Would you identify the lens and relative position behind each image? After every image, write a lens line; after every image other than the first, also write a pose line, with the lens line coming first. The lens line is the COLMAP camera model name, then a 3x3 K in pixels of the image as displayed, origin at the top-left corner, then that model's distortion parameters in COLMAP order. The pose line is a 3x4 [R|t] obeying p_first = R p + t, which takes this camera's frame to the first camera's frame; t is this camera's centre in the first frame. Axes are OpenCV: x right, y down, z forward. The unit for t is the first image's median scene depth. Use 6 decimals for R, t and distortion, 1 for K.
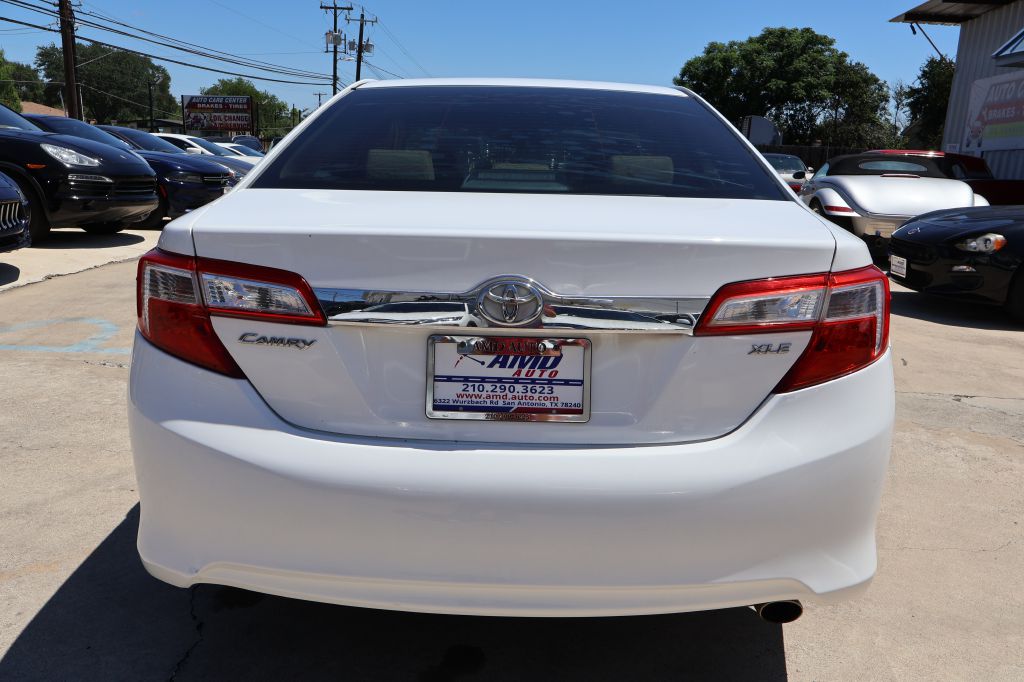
lens RADIAL K [[862.6, 0, 516.1], [0, 862.6, 344.1], [0, 0, 1]] dist [-0.011444, 0.002198]
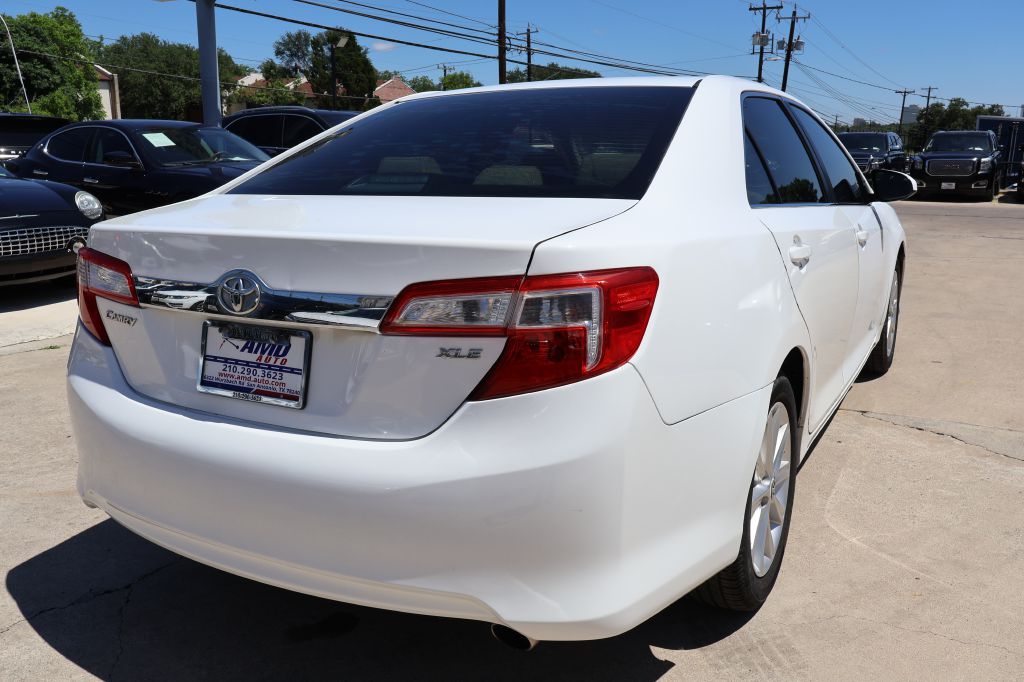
lens RADIAL K [[857.3, 0, 510.0], [0, 857.3, 341.2], [0, 0, 1]] dist [-0.003003, 0.006782]
pose [[0.878880, 0.065816, -0.472481, 0.089226], [-0.068718, 0.997574, 0.011135, -0.002550], [0.472067, 0.022682, 0.881271, 0.020153]]
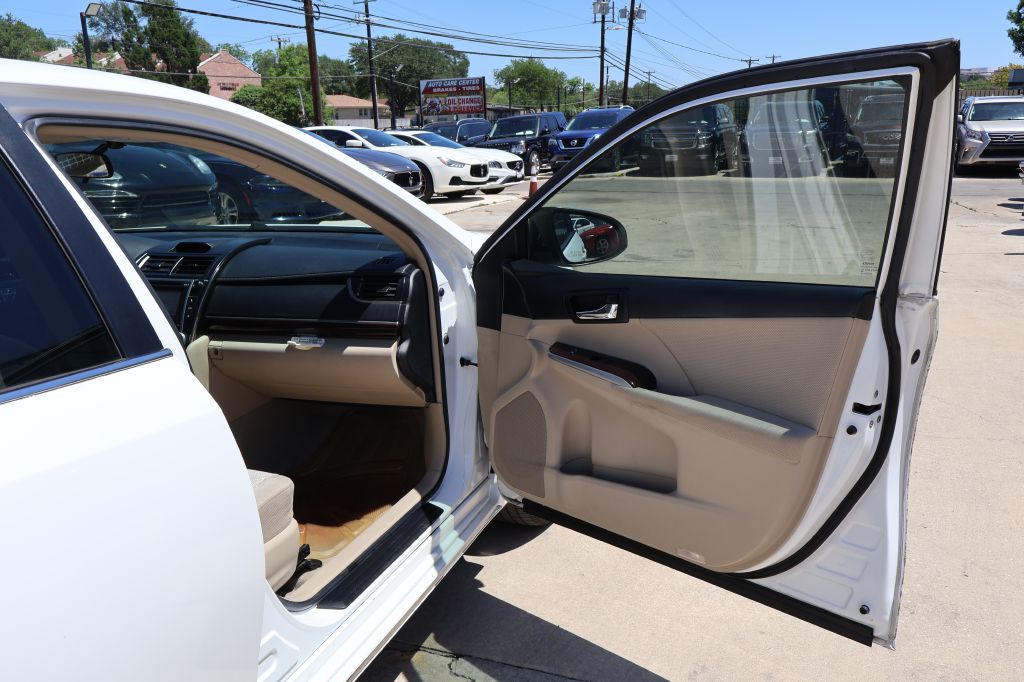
lens RADIAL K [[871.7, 0, 512.0], [0, 871.7, 341.0], [0, 0, 1]] dist [-0.005231, 0.012721]
pose [[0.941243, 0.023986, -0.336877, 0.117390], [-0.014869, 0.999451, 0.029618, -0.044877], [0.337402, -0.022868, 0.941083, 0.178449]]
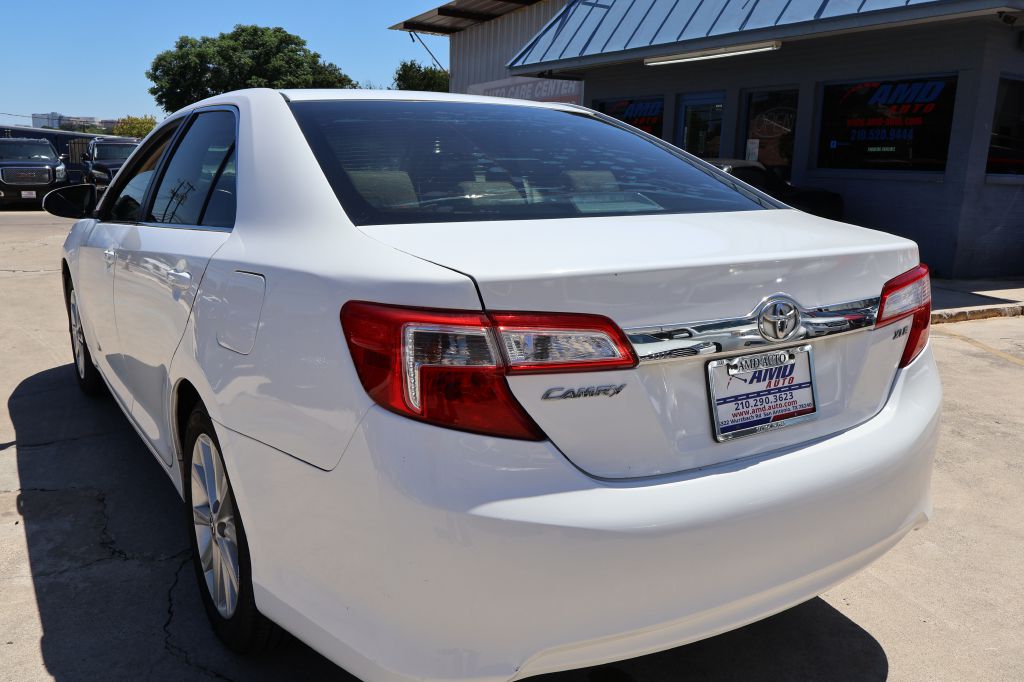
lens RADIAL K [[857.3, 0, 510.0], [0, 857.3, 341.2], [0, 0, 1]] dist [-0.003003, 0.006782]
pose [[0.834479, -0.132304, 0.534921, -0.092476], [0.131427, 0.990520, 0.039963, -0.011717], [-0.535137, 0.036955, 0.843956, 0.029878]]
